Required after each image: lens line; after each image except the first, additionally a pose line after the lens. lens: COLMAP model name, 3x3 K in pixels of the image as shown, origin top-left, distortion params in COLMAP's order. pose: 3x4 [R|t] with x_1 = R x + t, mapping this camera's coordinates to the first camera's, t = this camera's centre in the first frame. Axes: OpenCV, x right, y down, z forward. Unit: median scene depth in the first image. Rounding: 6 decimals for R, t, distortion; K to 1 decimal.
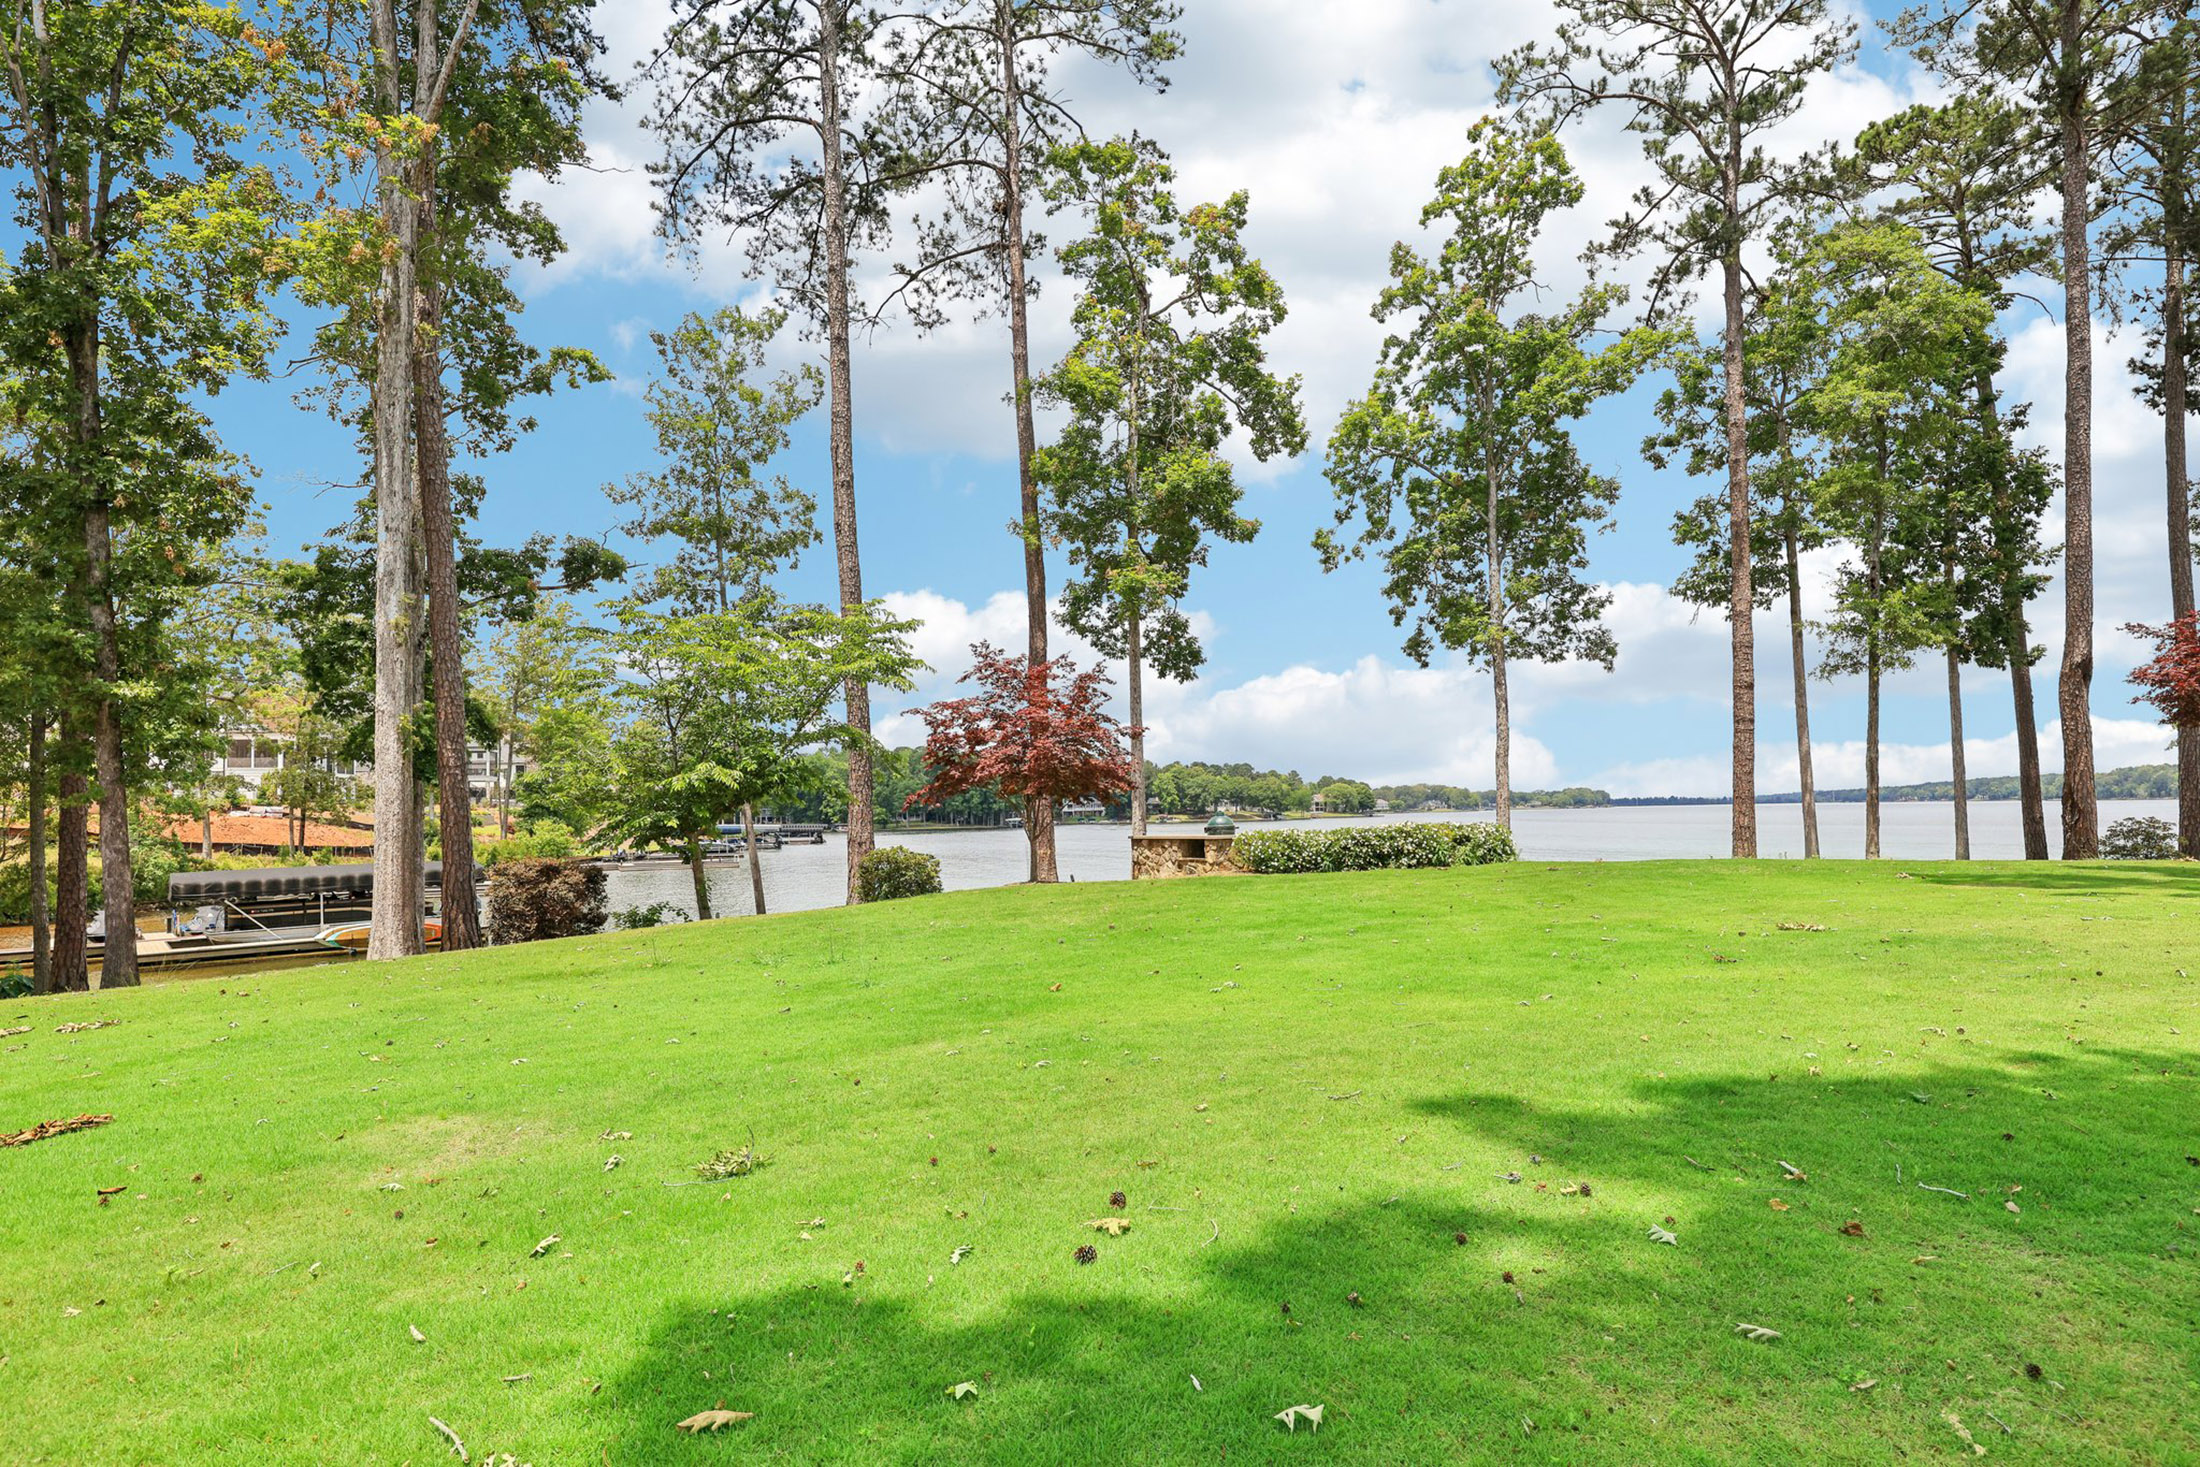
lens RADIAL K [[1669.7, 0, 1100.0], [0, 1669.7, 733.5], [0, 0, 1]] dist [0.004460, 0.002060]
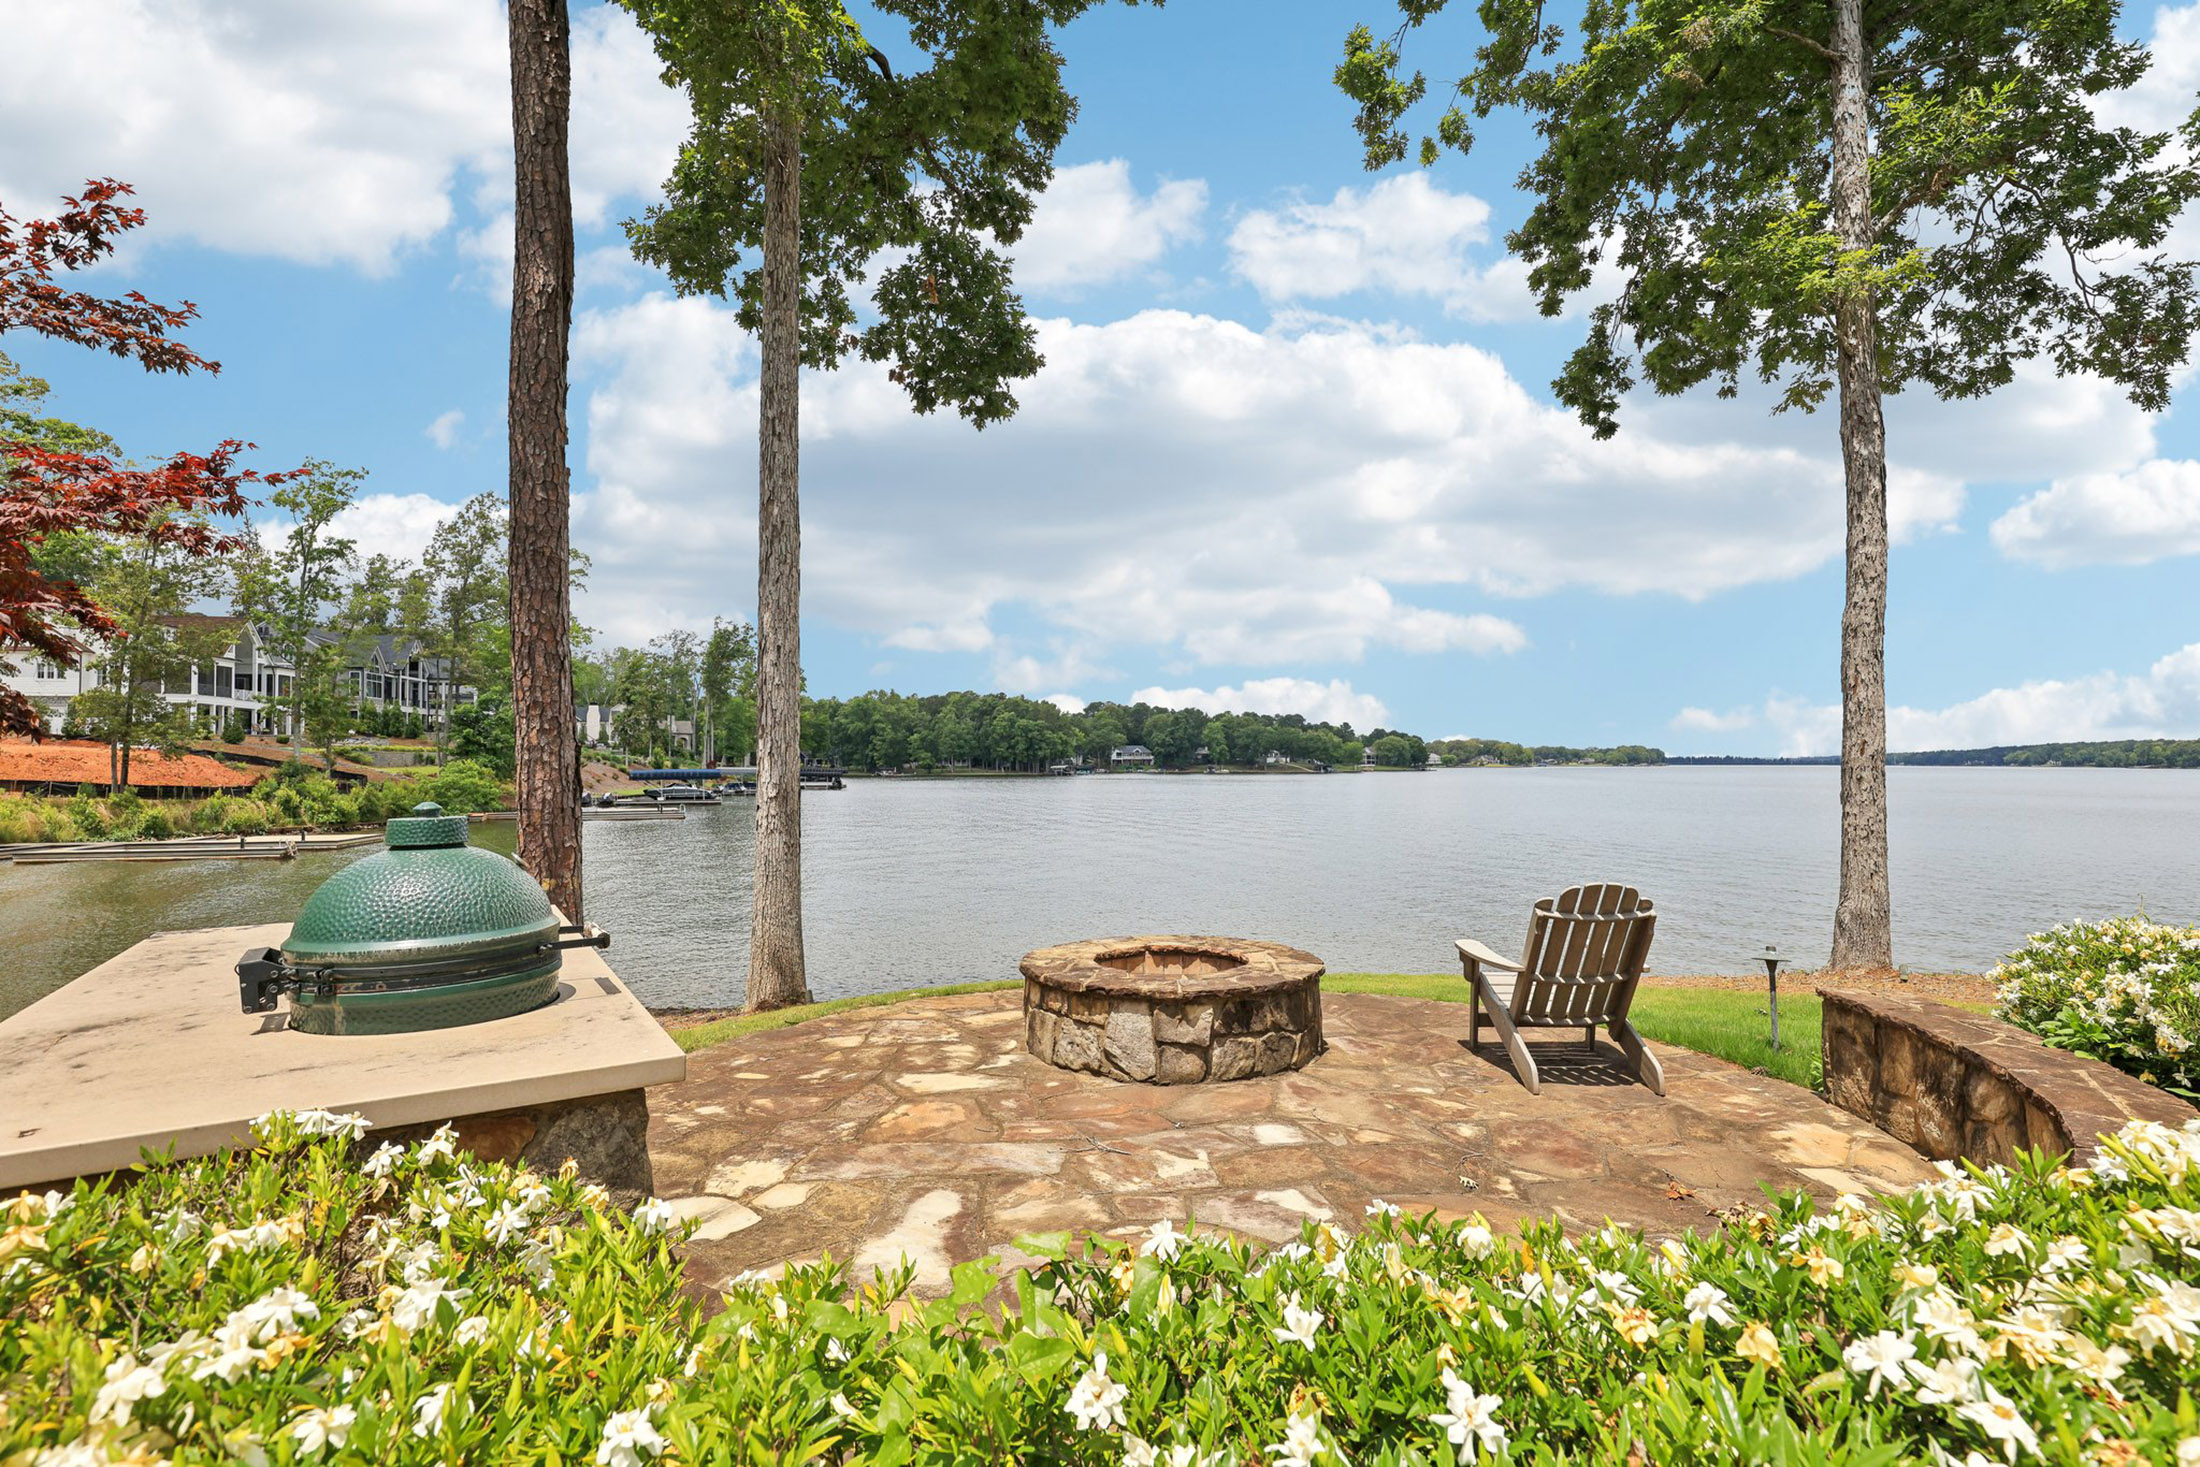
lens RADIAL K [[1669.7, 0, 1100.0], [0, 1669.7, 733.5], [0, 0, 1]] dist [0.004460, 0.002060]
pose [[0.999367, 0.017951, -0.030711, 0.084181], [-0.016993, 0.999370, 0.031167, 0.024831], [0.031251, -0.030625, 0.999042, 0.590965]]
